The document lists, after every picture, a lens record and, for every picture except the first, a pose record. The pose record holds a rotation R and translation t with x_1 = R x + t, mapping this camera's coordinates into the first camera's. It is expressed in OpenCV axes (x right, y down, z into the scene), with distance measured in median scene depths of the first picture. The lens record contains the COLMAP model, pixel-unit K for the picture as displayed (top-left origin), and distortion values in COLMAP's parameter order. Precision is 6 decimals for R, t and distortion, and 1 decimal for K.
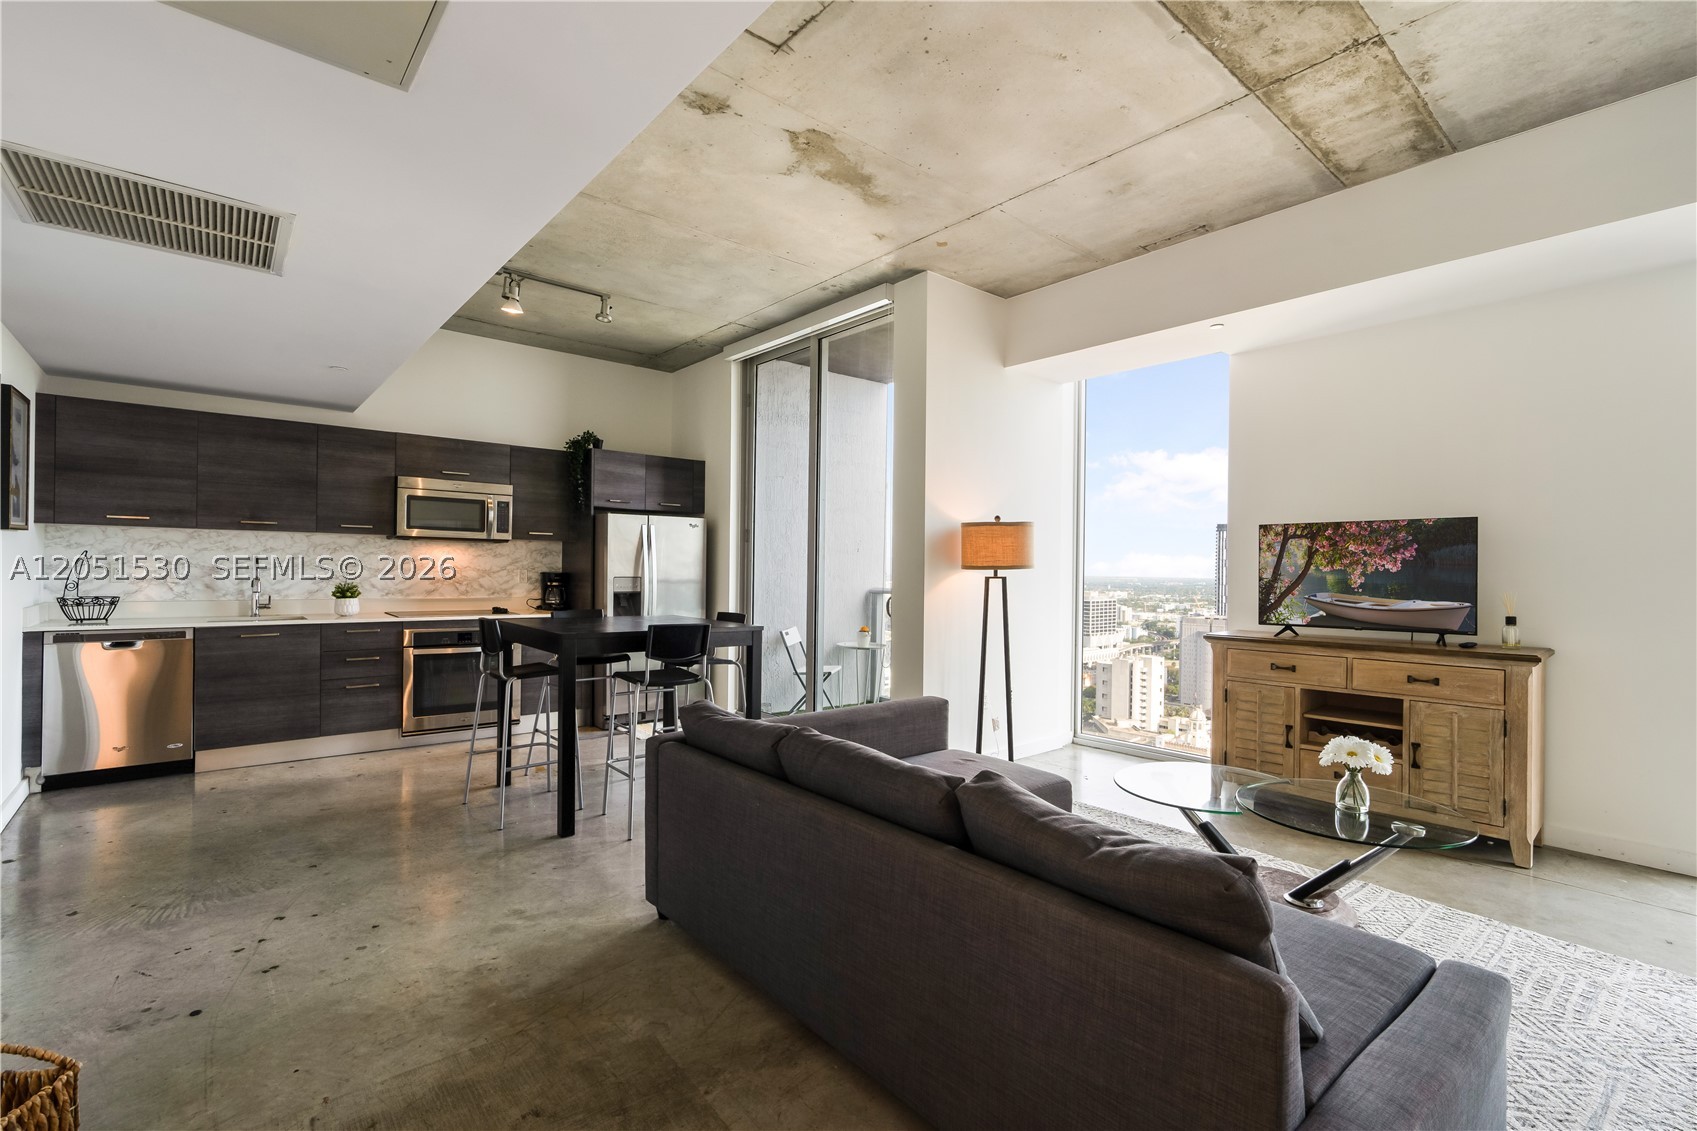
lens RADIAL K [[763.2, 0, 865.2], [0, 763.2, 569.4], [0, 0, 1]] dist [-0.025115, 0.012055]
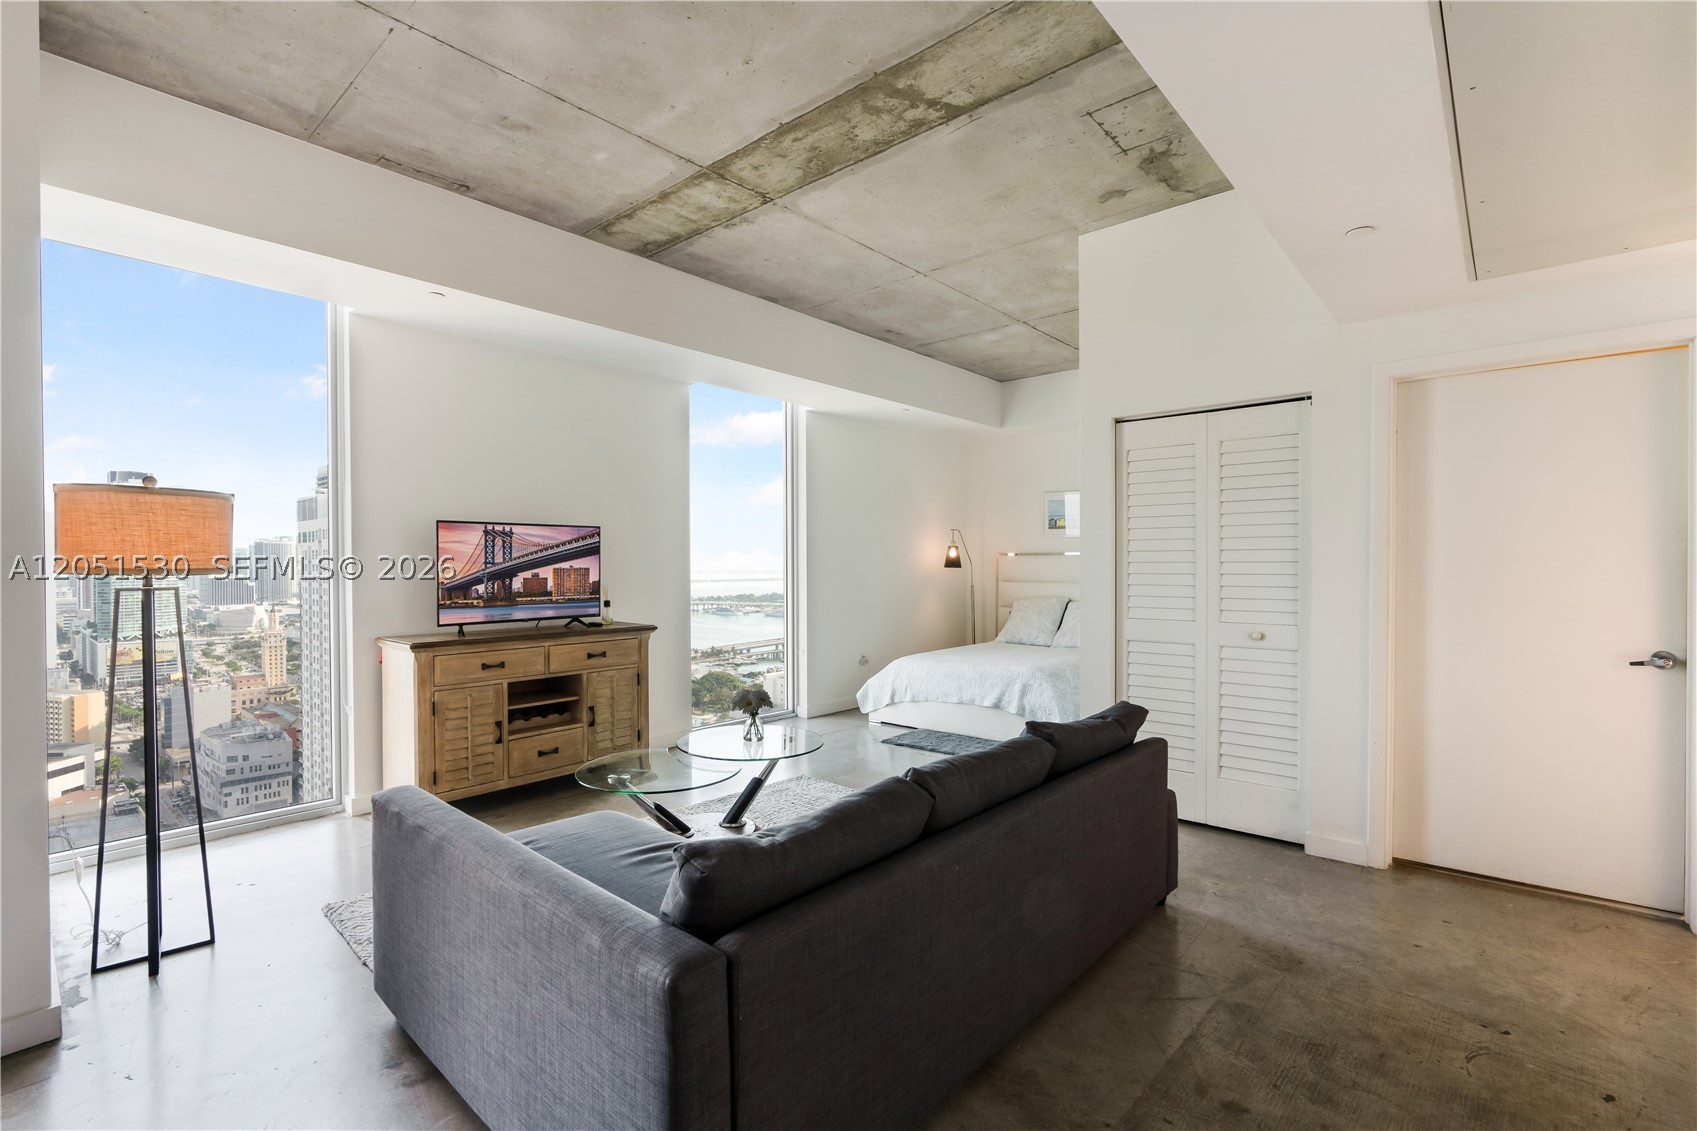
lens RADIAL K [[766.5, 0, 856.9], [0, 766.5, 570.0], [0, 0, 1]] dist [-0.011286, 0.006400]
pose [[-0.132043, -0.017471, 0.991090, -0.452563], [-0.002671, 0.999847, 0.017269, -0.013396], [-0.991240, -0.000367, -0.132069, 0.583134]]
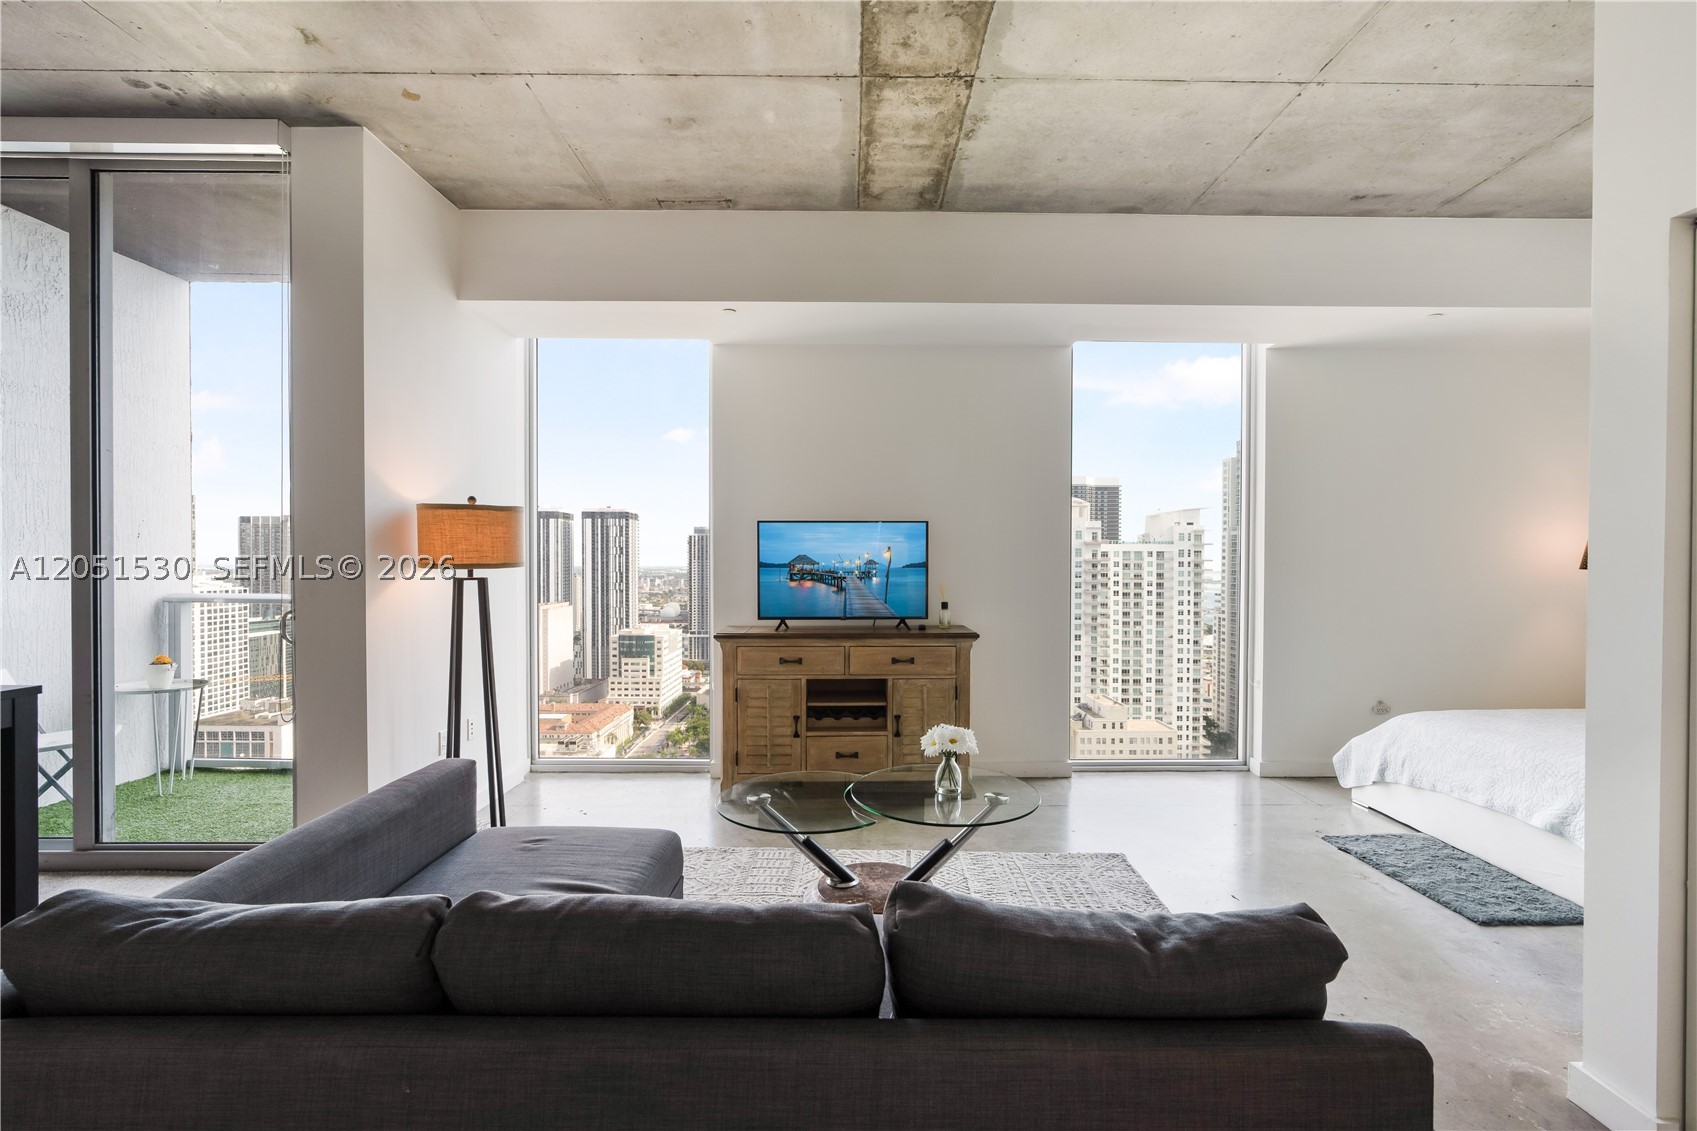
lens RADIAL K [[761.1, 0, 852.5], [0, 761.1, 571.4], [0, 0, 1]] dist [-0.001598, -0.000215]
pose [[0.654070, -0.019185, 0.756191, -0.154058], [0.002997, 0.999736, 0.022772, -0.013508], [-0.756428, -0.012628, 0.653955, 0.232048]]
